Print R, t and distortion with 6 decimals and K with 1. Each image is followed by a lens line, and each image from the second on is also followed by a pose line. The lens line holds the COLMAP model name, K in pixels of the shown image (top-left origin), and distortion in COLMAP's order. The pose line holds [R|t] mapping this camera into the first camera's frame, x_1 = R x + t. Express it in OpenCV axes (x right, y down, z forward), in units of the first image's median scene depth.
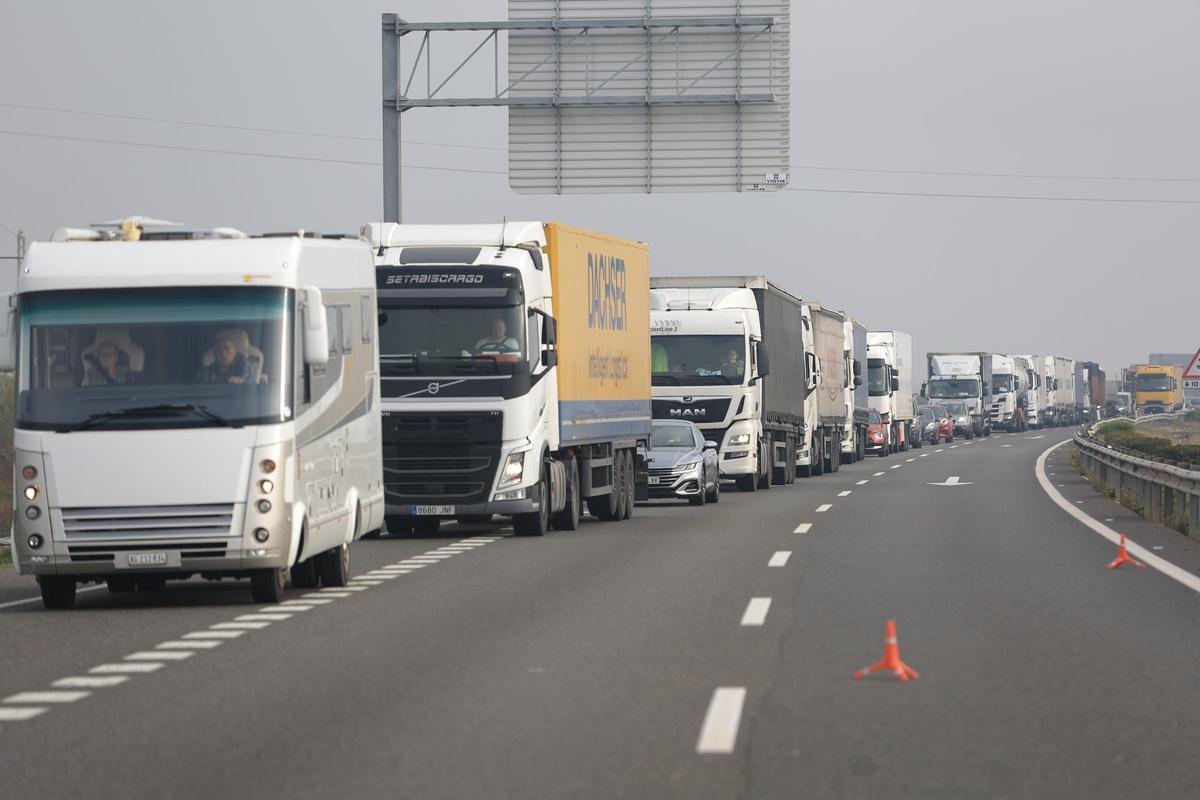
lens RADIAL K [[6909.9, 0, 592.8], [0, 6909.9, 395.6], [0, 0, 1]] dist [1.105741, 0.000000]
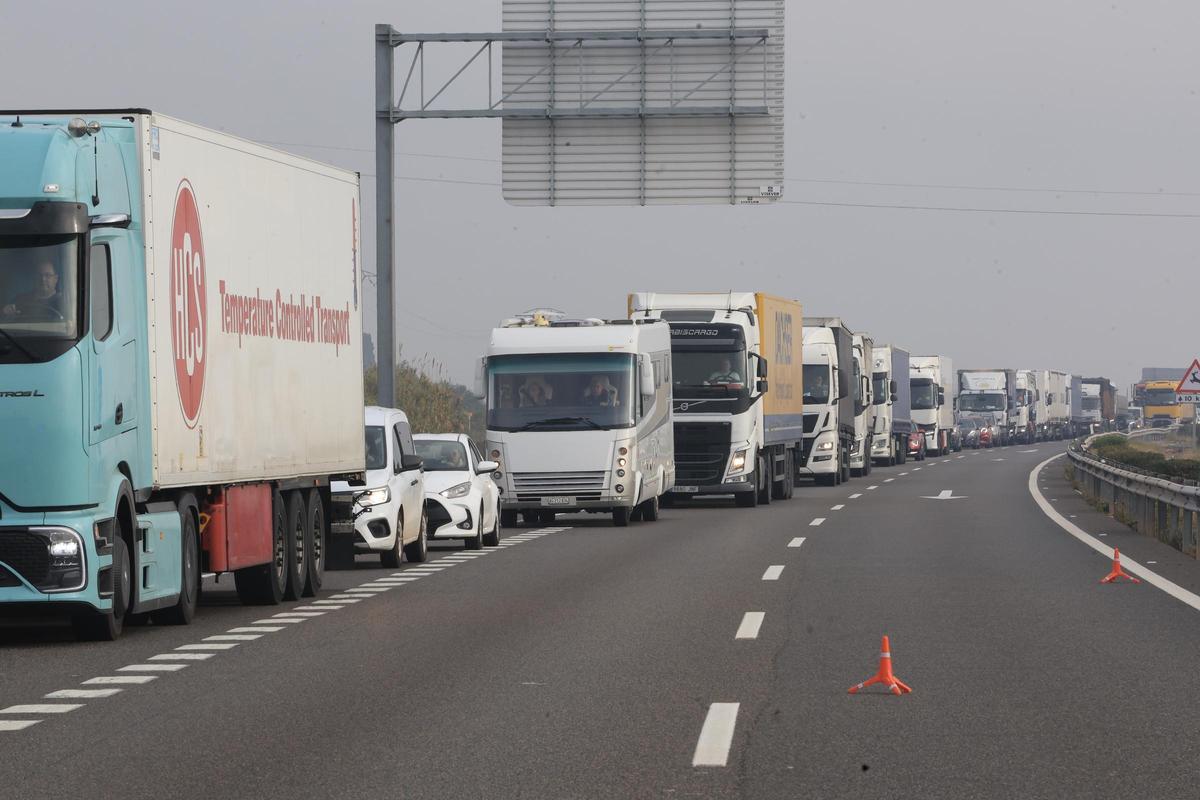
lens RADIAL K [[6909.9, 0, 611.5], [0, 6909.9, 402.3], [0, 0, 1]] dist [1.105741, 0.000000]
pose [[0.999993, 0.001063, 0.003569, -0.012214], [-0.001060, 0.999999, -0.000765, -0.000189], [-0.003570, 0.000762, 0.999993, -0.126996]]
